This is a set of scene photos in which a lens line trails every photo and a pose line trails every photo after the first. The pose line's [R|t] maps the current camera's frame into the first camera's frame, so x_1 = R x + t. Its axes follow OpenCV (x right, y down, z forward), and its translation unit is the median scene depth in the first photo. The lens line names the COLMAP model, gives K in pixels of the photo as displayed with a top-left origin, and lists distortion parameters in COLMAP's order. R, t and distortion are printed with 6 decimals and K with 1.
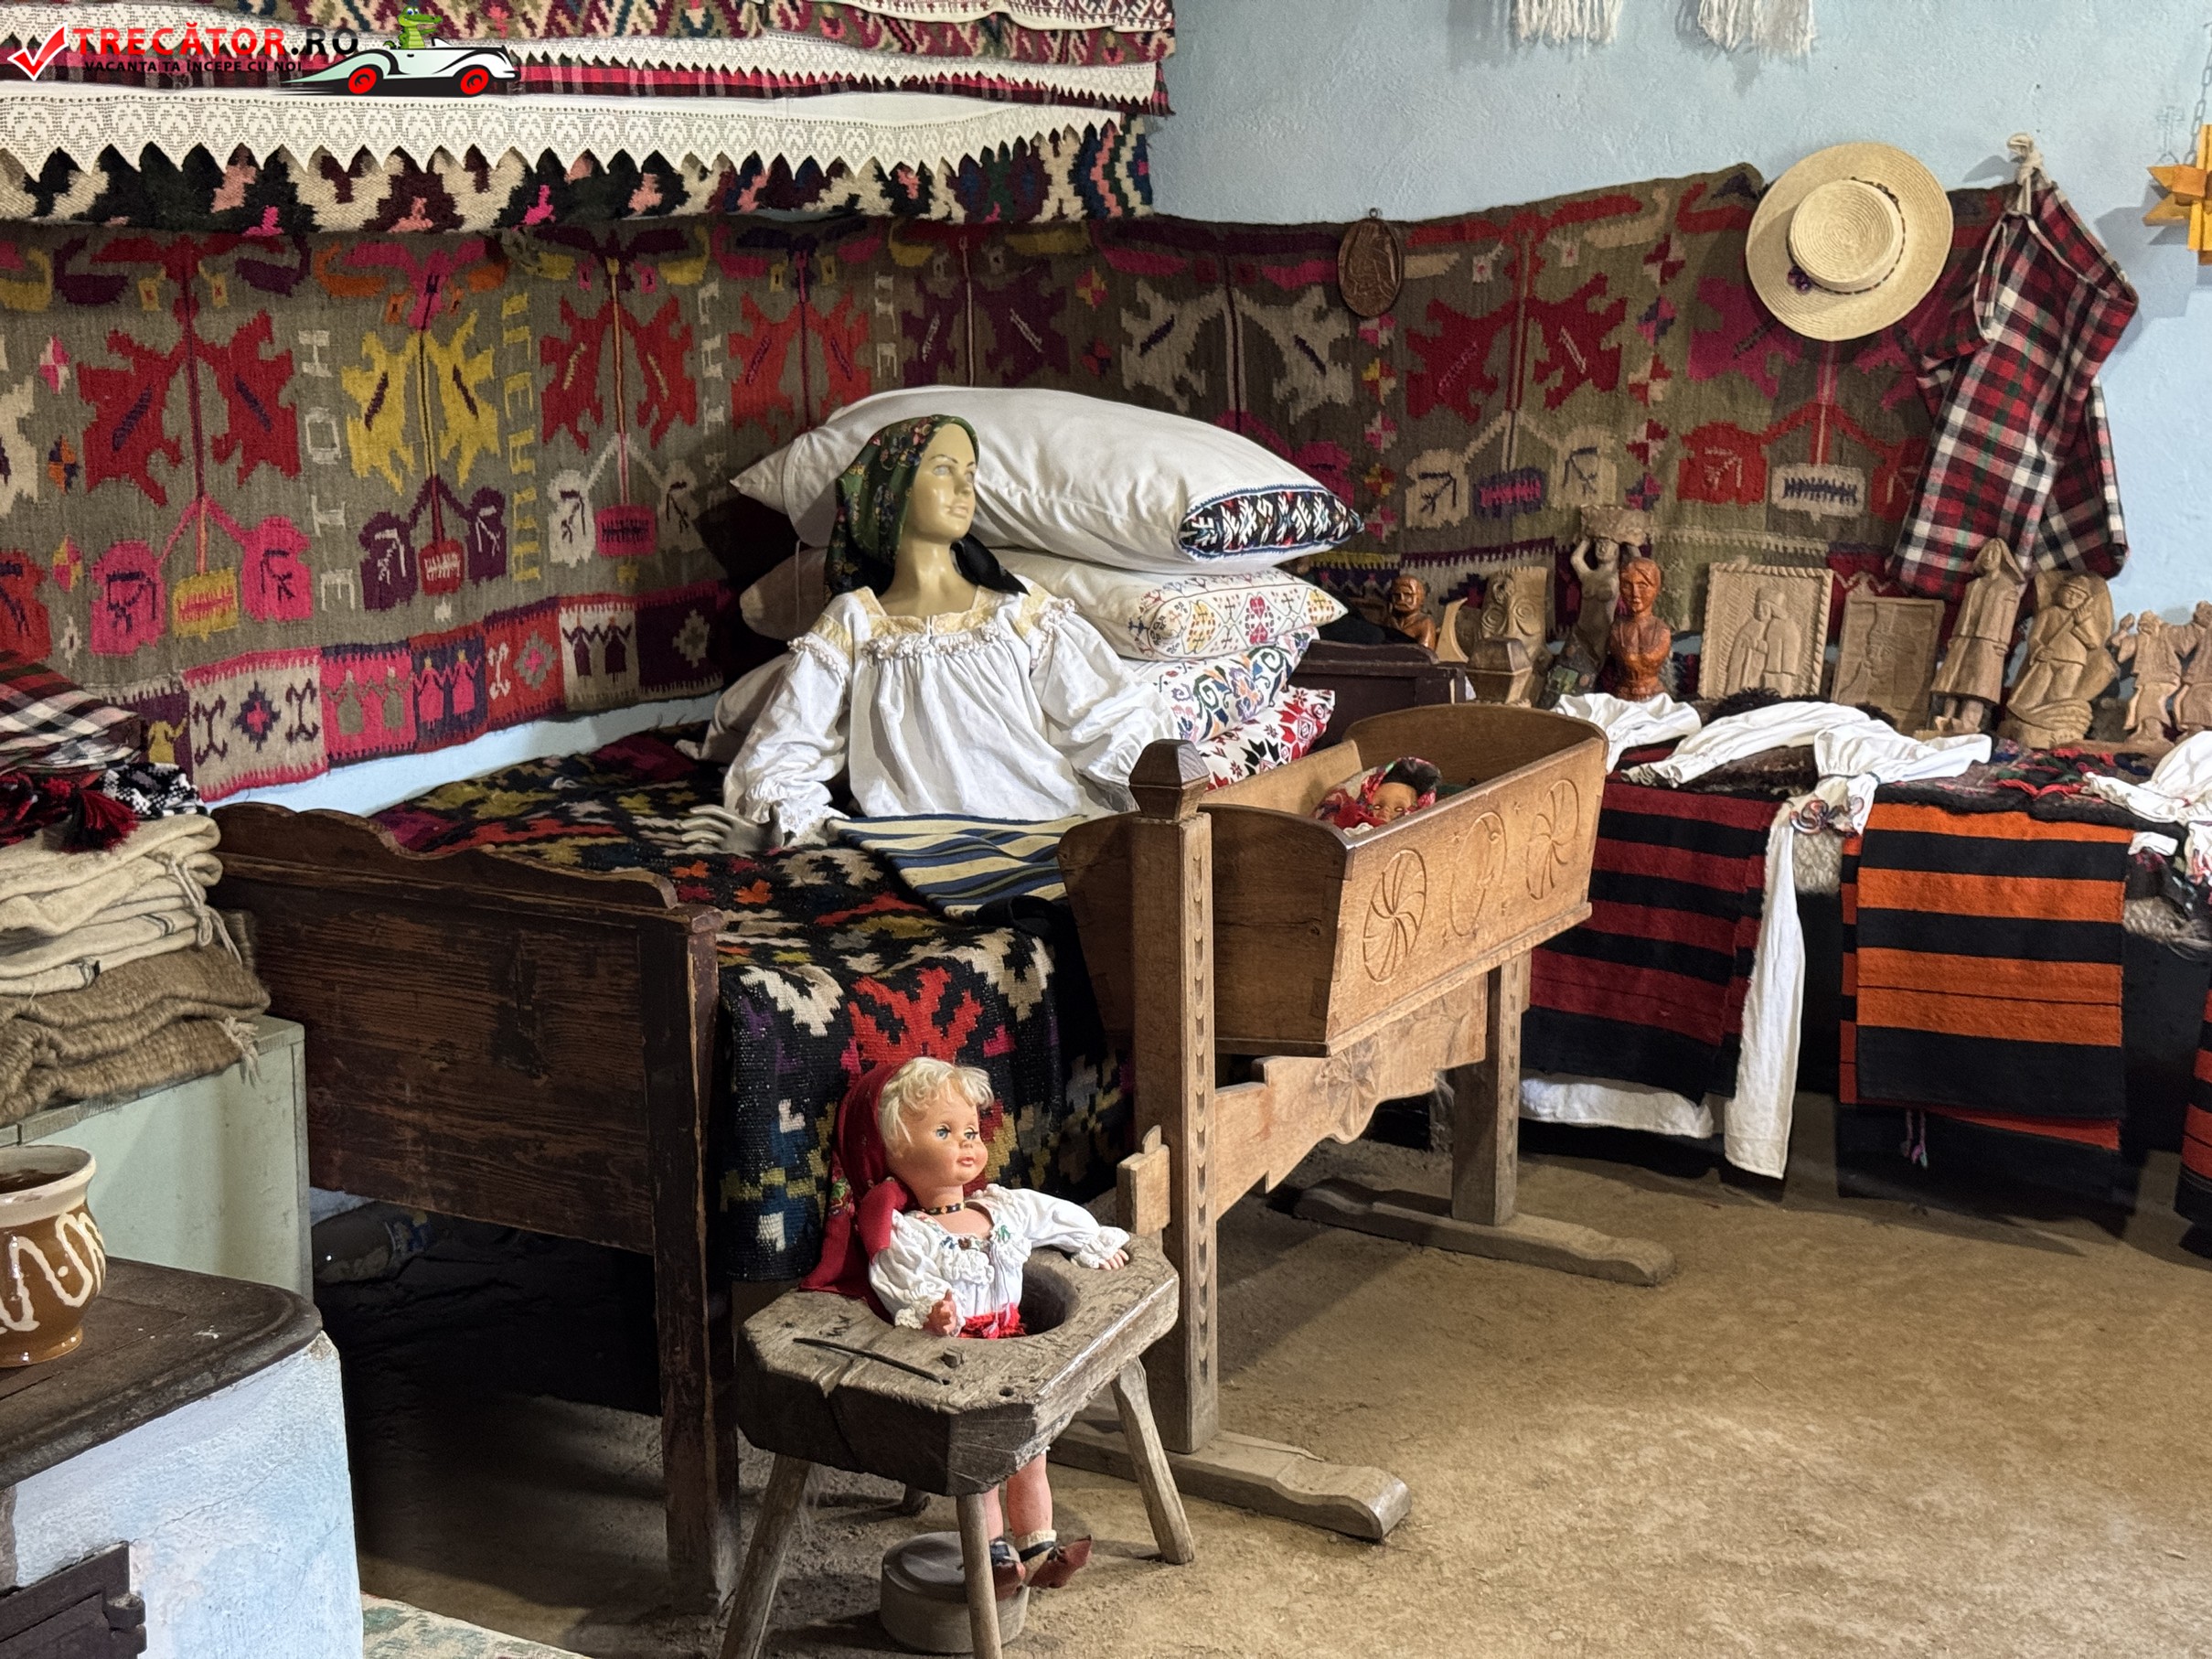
lens RADIAL K [[3080.3, 0, 1078.6], [0, 3080.3, 844.3], [0, 0, 1]] dist [0.109612, 0.000000]
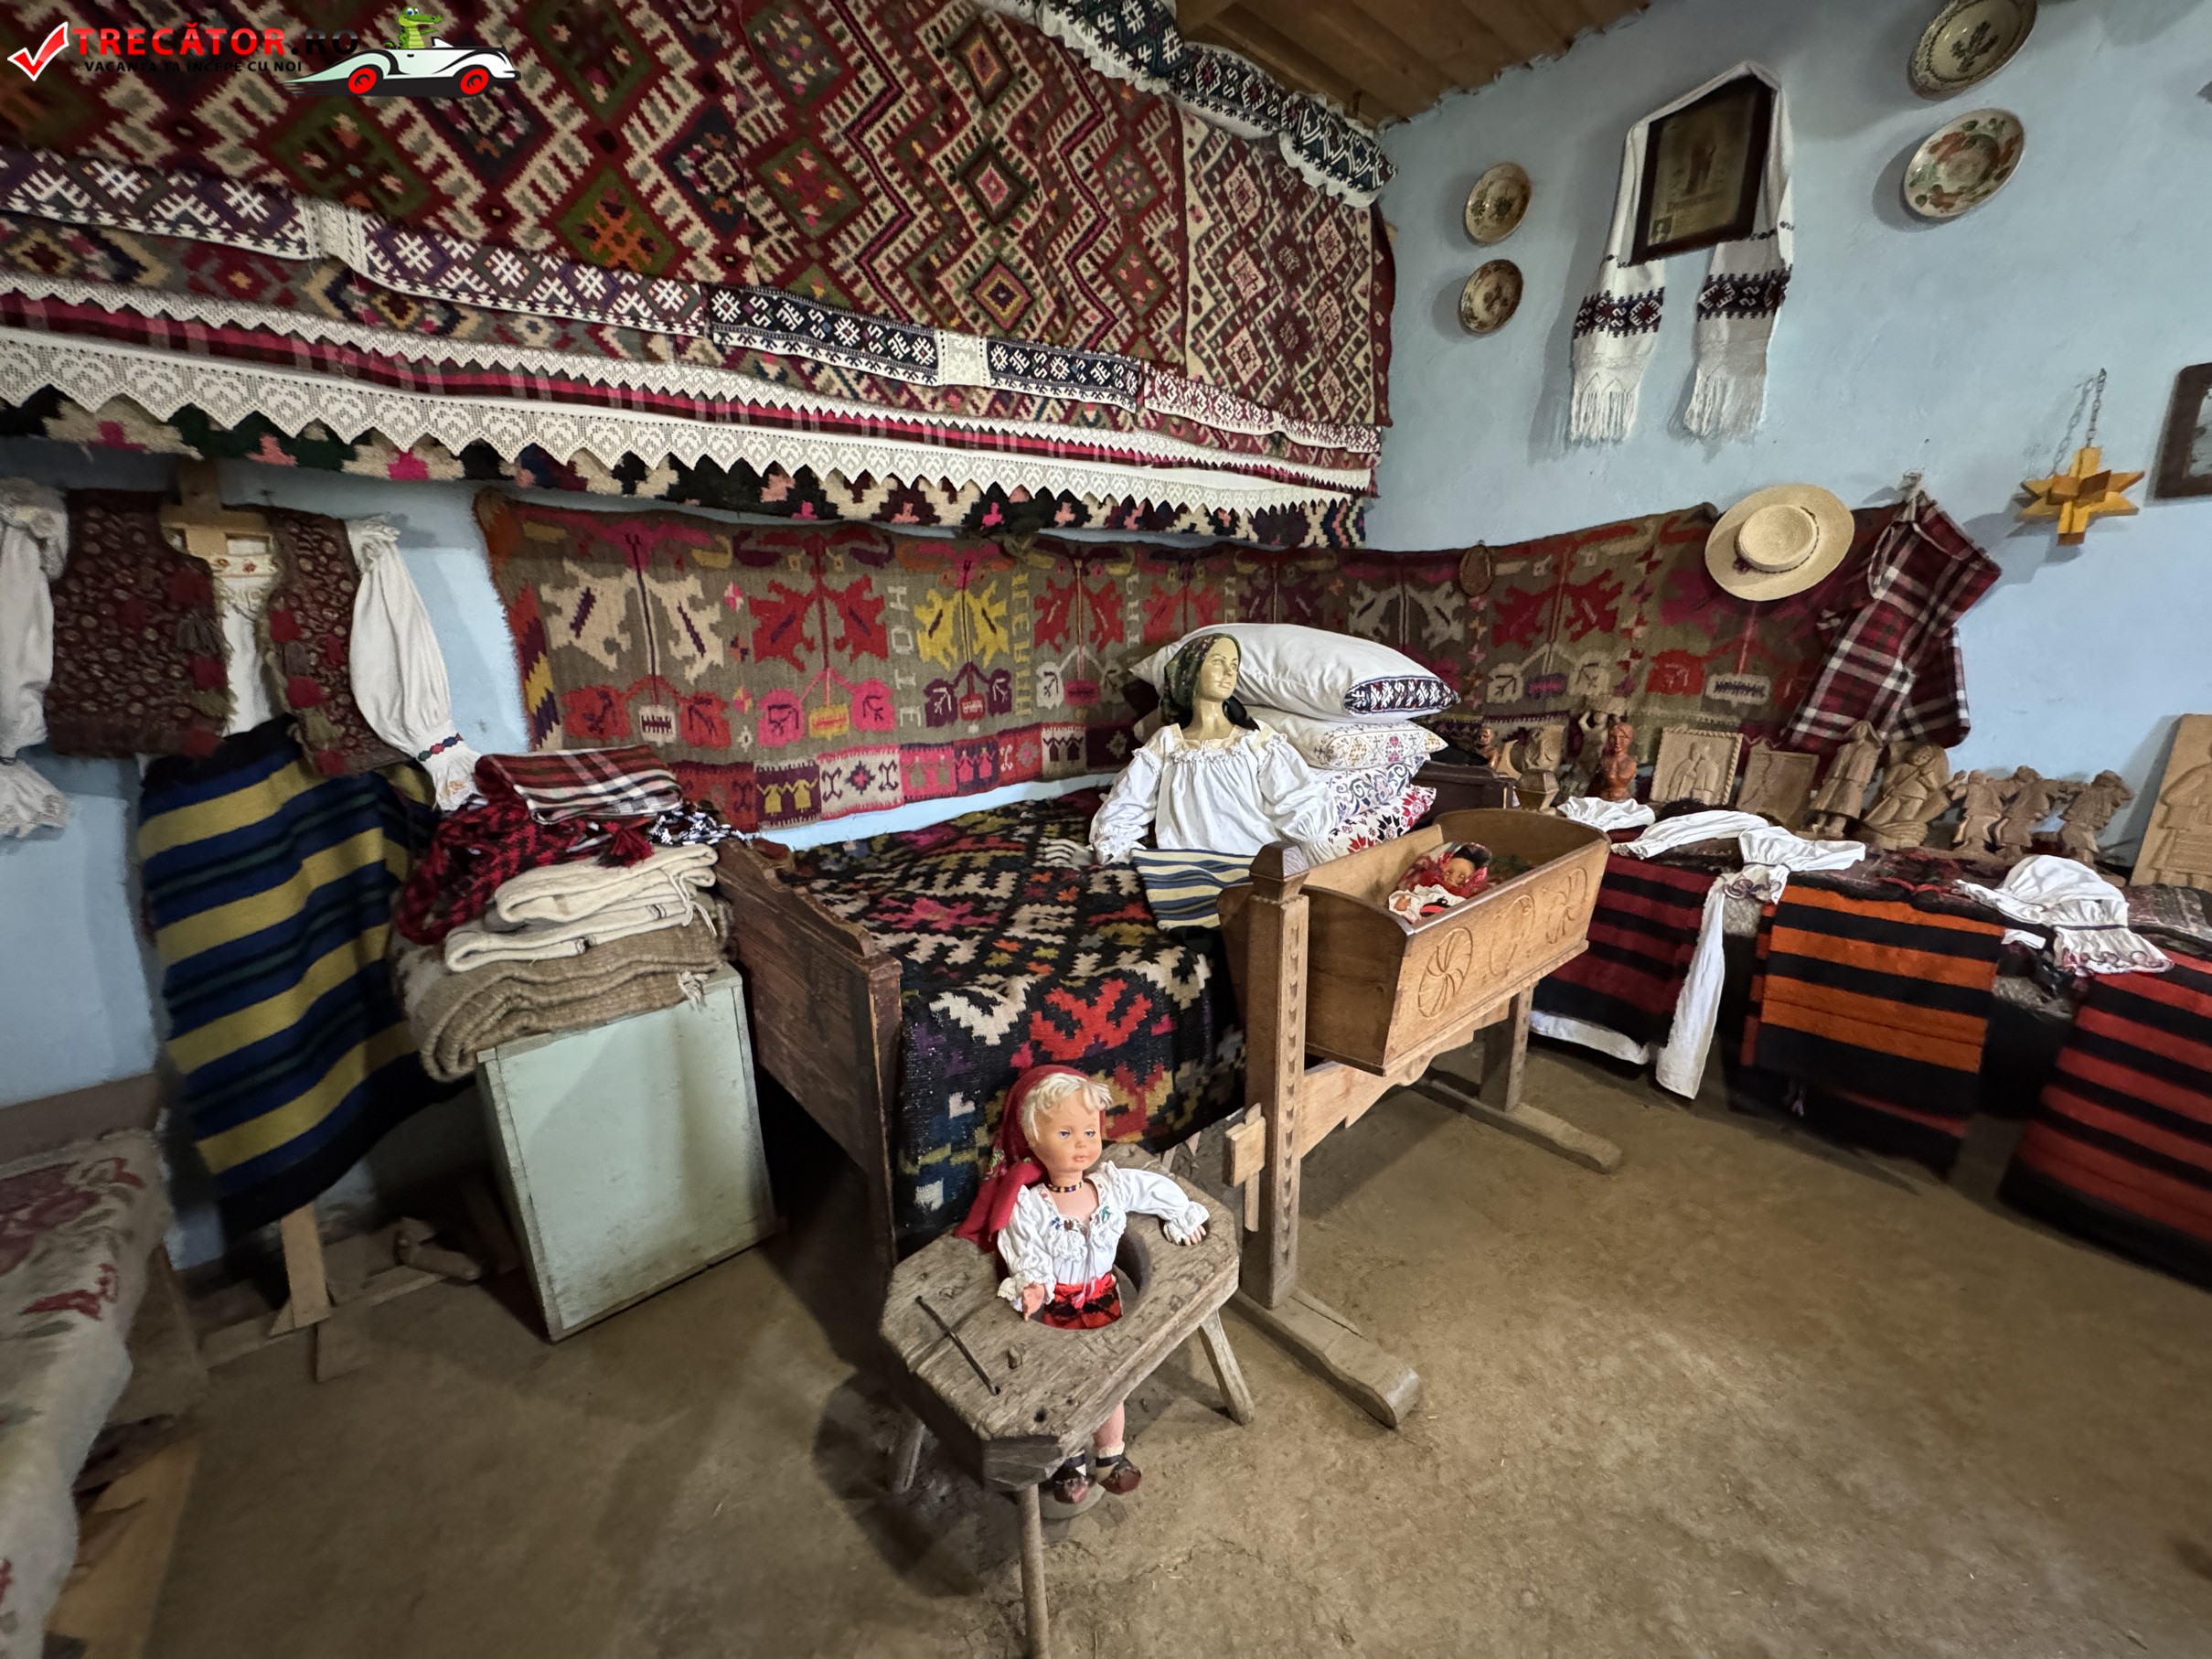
lens RADIAL K [[881.4, 0, 1104.8], [0, 881.4, 822.5], [0, 0, 1]] dist [-0.000384, -0.000464]
pose [[0.951609, 0.070171, -0.299194, 0.053637], [-0.059366, 0.997219, 0.045064, -0.041621], [0.301524, -0.025121, 0.953128, 0.436483]]
